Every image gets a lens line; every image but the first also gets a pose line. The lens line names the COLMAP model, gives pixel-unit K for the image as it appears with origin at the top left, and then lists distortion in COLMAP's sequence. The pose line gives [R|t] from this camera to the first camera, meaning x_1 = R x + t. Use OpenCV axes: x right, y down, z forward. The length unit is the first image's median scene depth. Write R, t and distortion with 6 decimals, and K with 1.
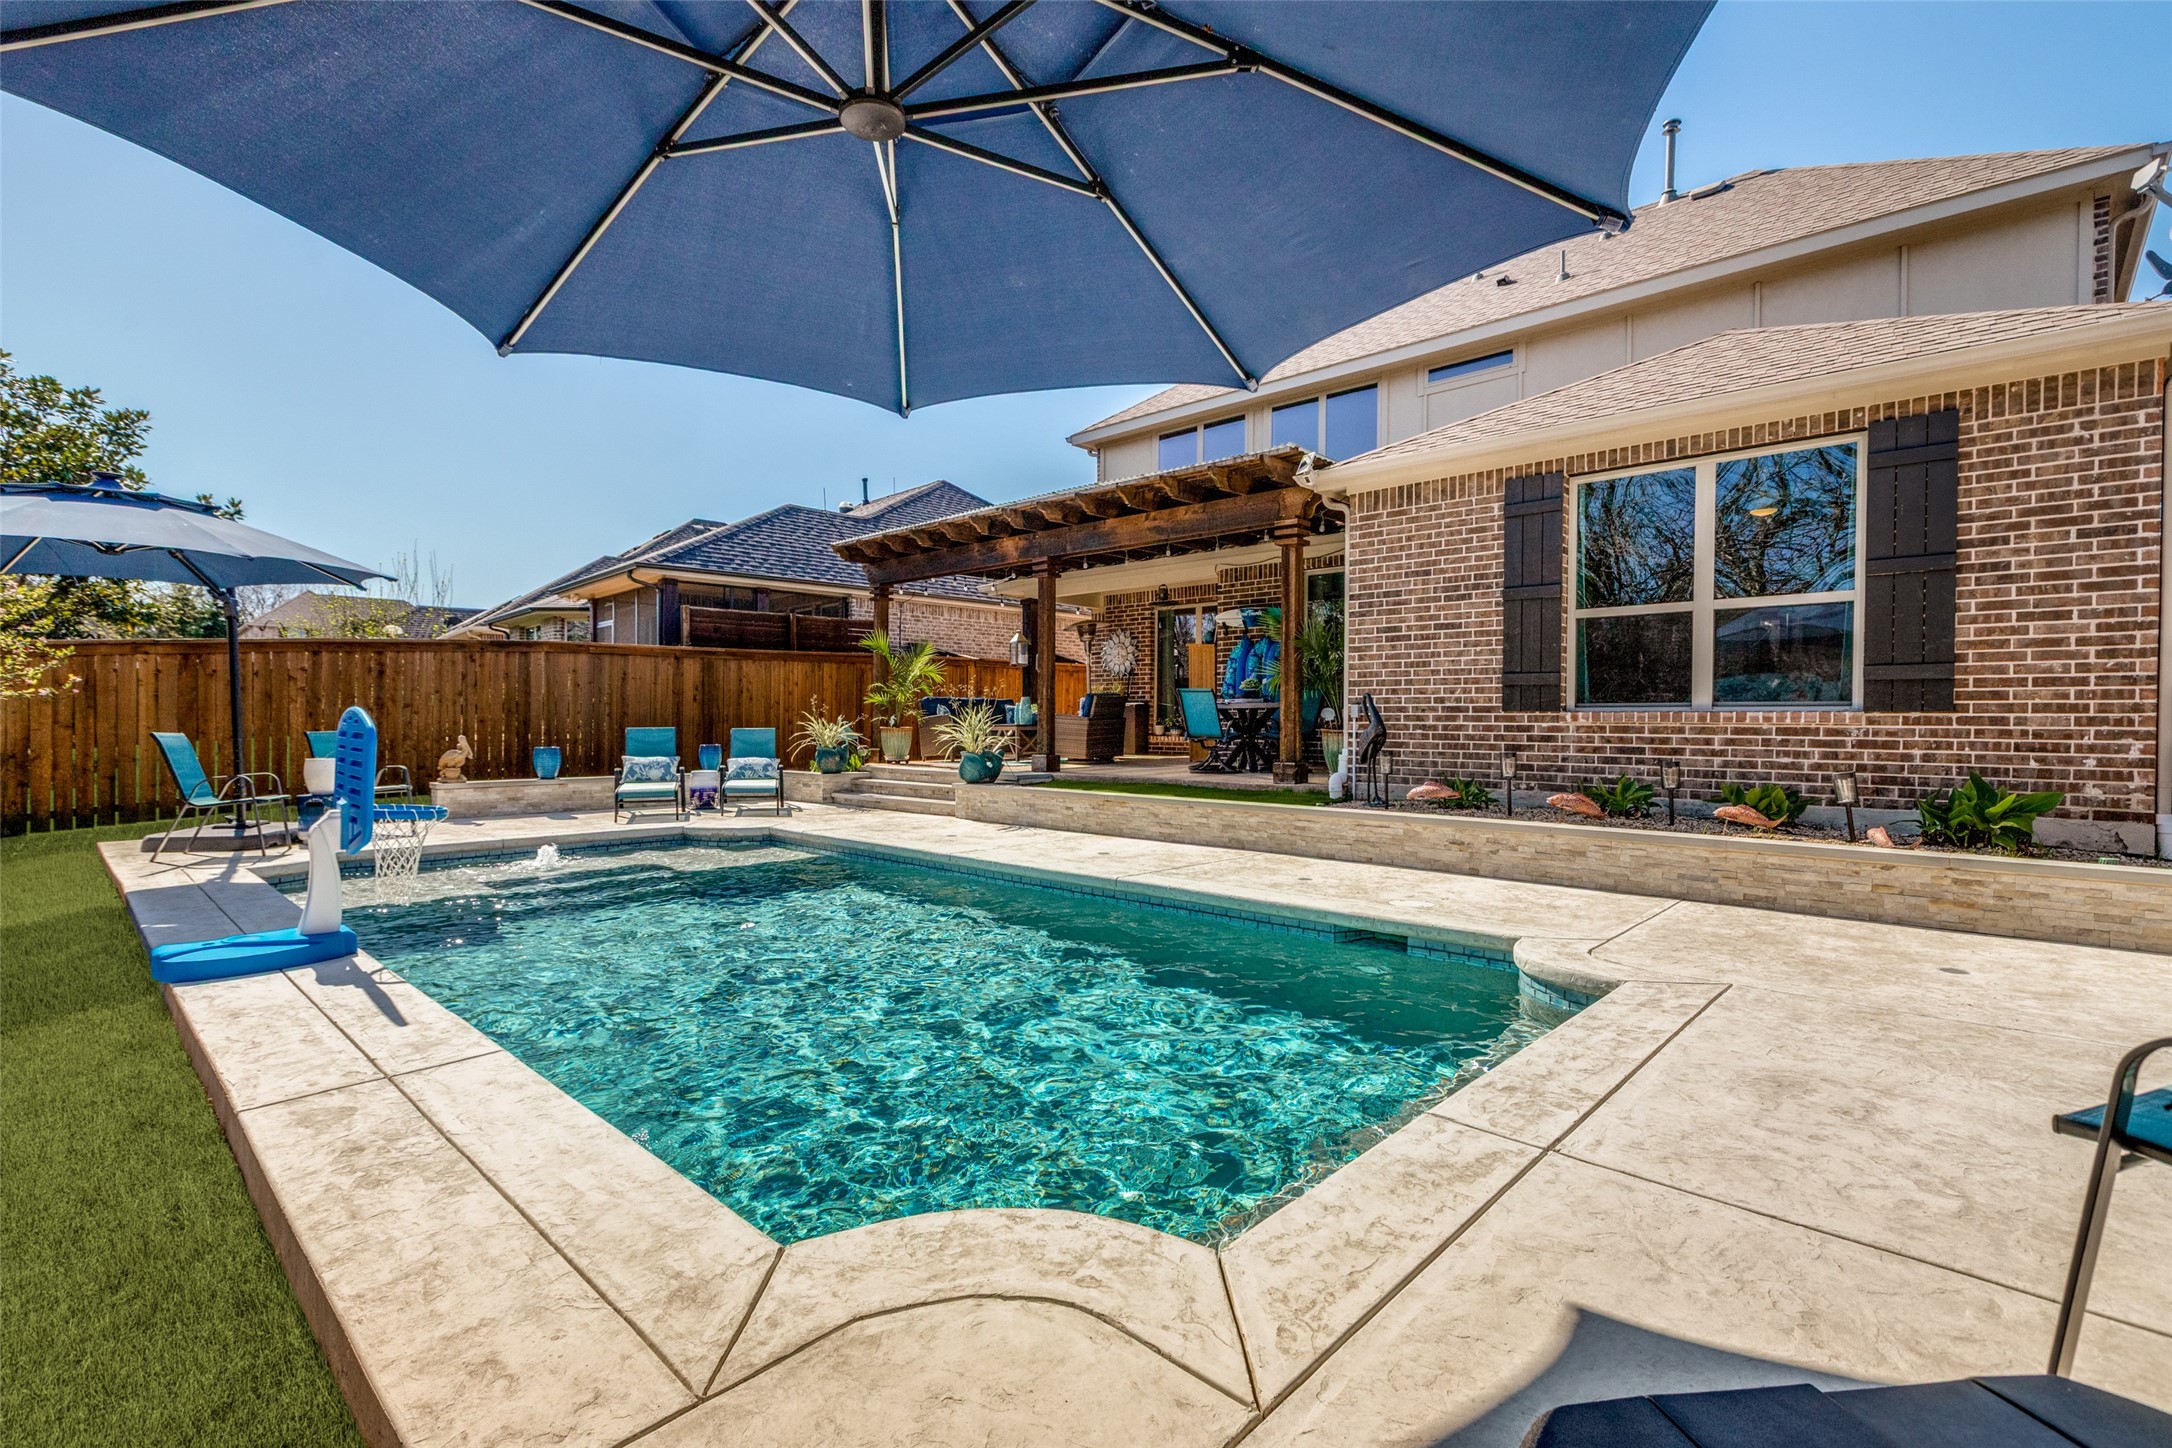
lens RADIAL K [[978.1, 0, 1086.0], [0, 978.1, 724.0], [0, 0, 1]] dist [-0.002689, -0.000385]
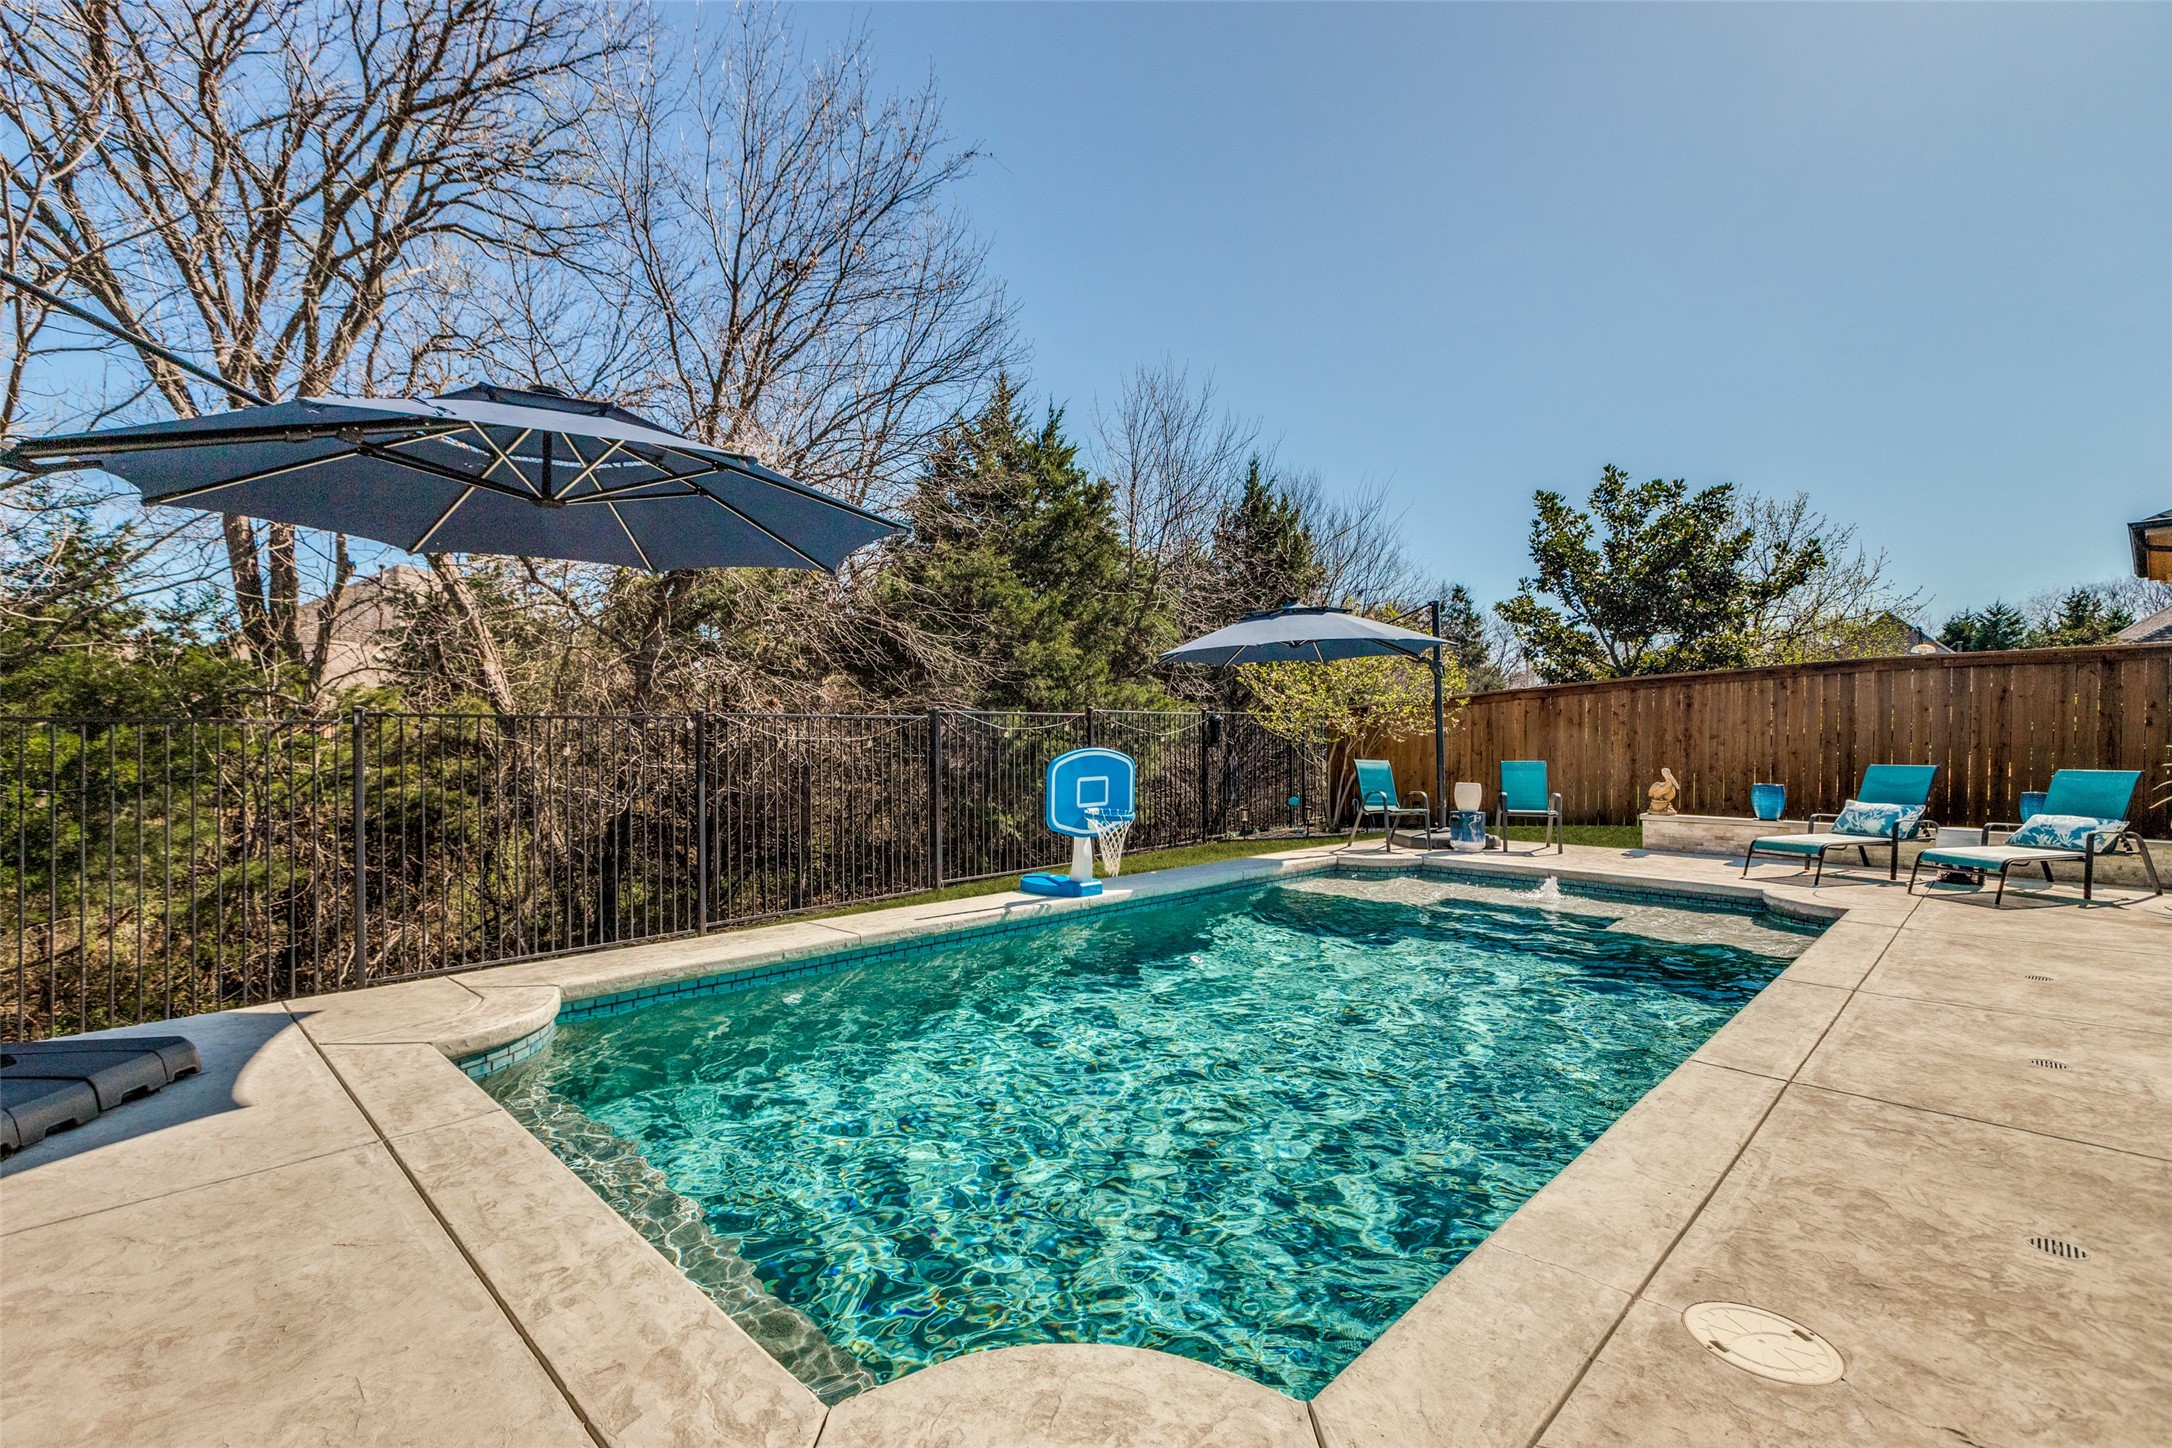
lens RADIAL K [[978.1, 0, 1086.0], [0, 978.1, 724.0], [0, 0, 1]] dist [-0.002689, -0.000385]
pose [[-0.022577, -0.013177, -0.999658, 0.369417], [-0.007507, 0.999887, -0.013010, -0.015340], [0.999717, 0.007211, -0.022674, 0.419141]]
